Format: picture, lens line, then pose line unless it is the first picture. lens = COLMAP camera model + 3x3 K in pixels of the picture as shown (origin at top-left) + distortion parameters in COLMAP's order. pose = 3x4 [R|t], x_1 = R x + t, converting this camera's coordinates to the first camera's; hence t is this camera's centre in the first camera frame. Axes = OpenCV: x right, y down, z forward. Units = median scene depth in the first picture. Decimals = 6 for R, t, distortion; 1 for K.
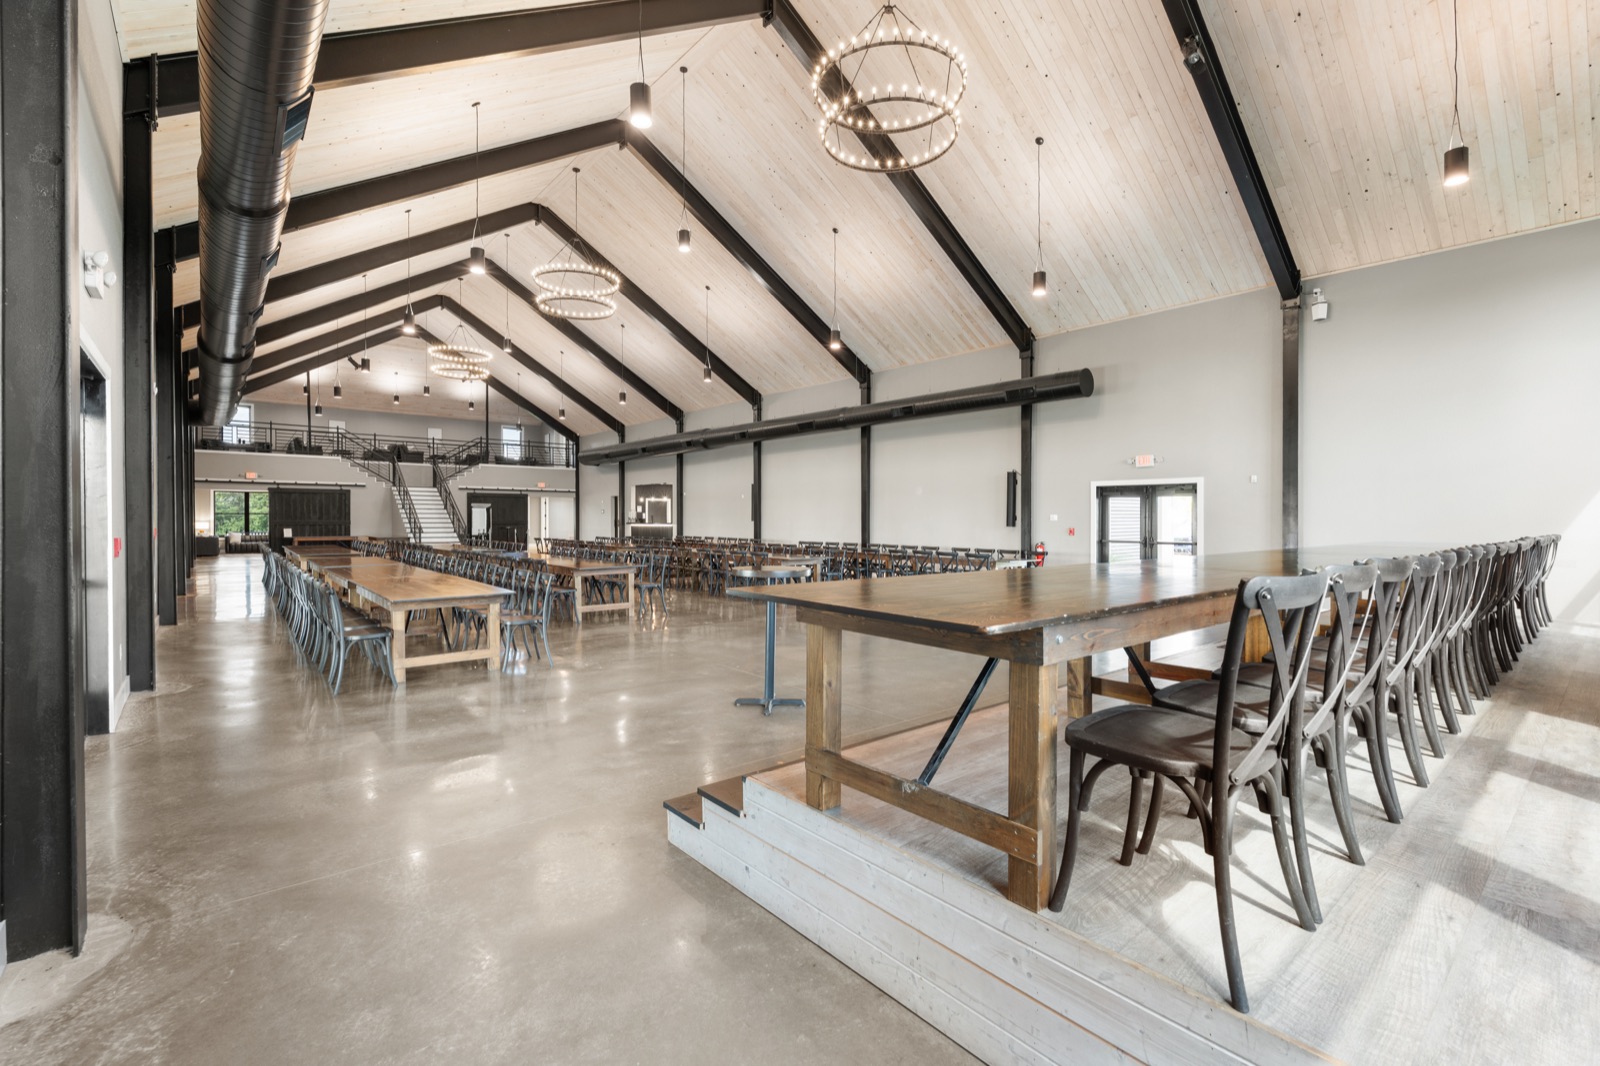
lens RADIAL K [[712.9, 0, 791.5], [0, 712.9, 536.1], [0, 0, 1]] dist [-0.004997, 0.000678]
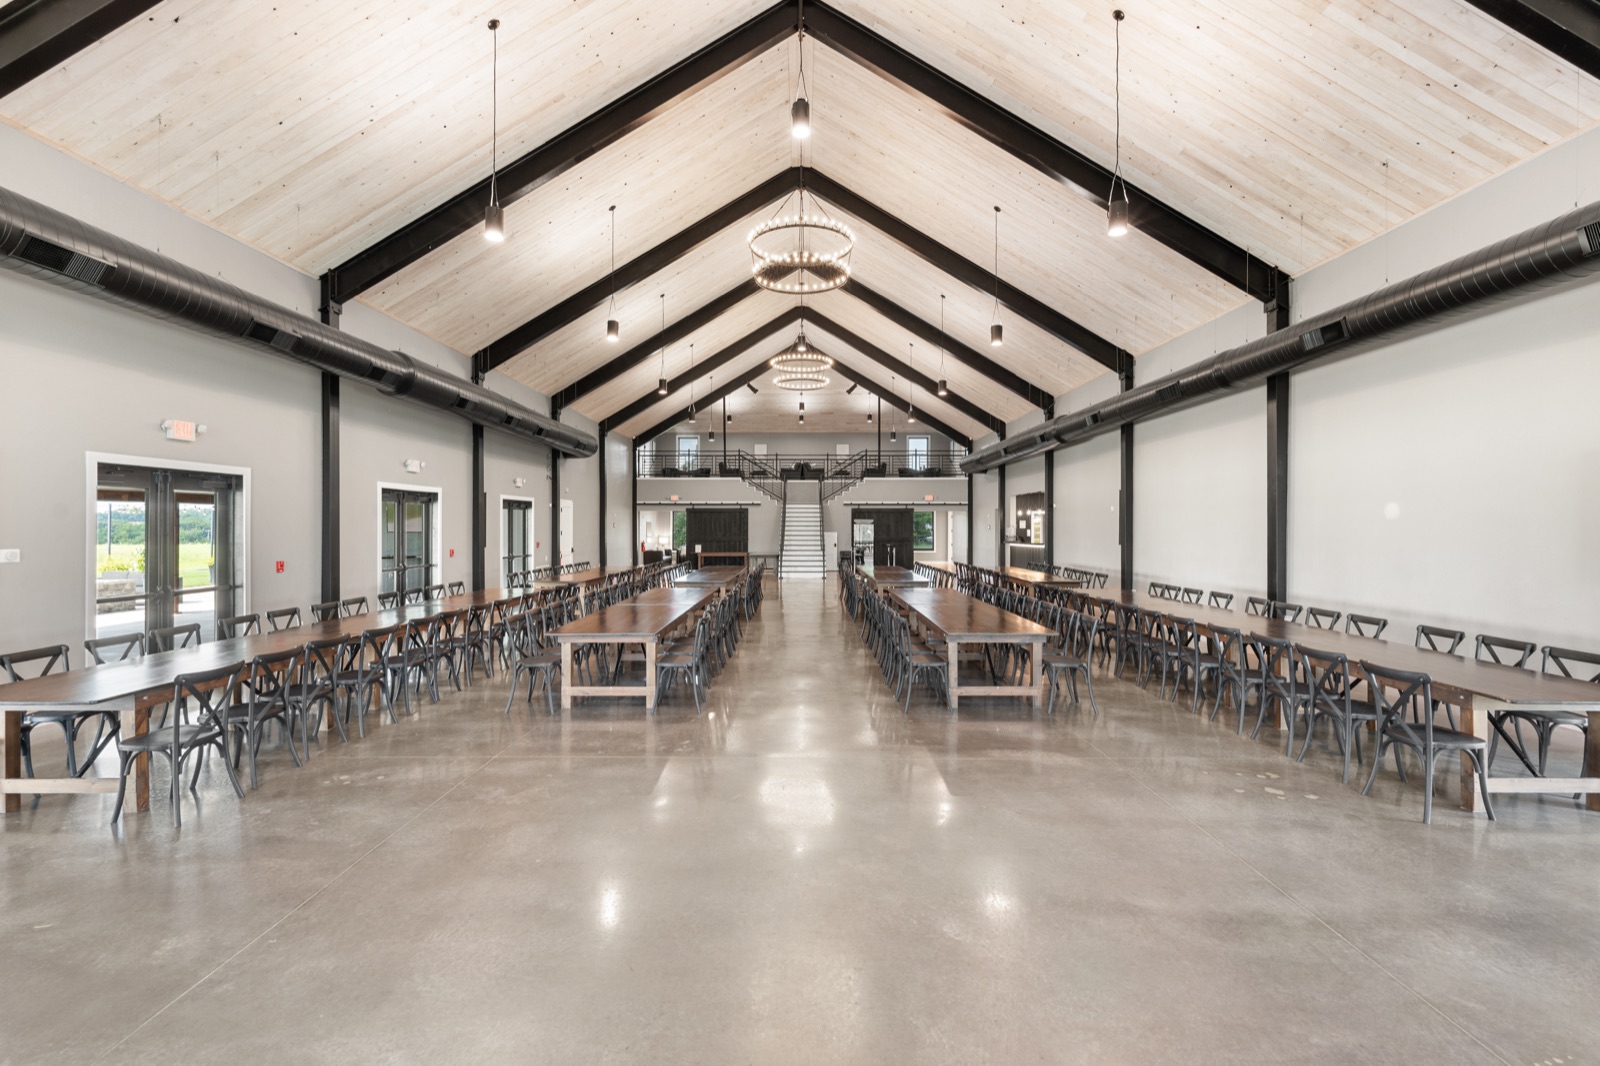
lens RADIAL K [[712.9, 0, 790.6], [0, 712.9, 540.7], [0, 0, 1]] dist [-0.004997, 0.000678]
pose [[0.767154, 0.007521, -0.641419, 0.113176], [-0.011254, 0.999935, -0.001735, -0.015967], [0.641365, 0.008550, 0.767189, 0.226755]]
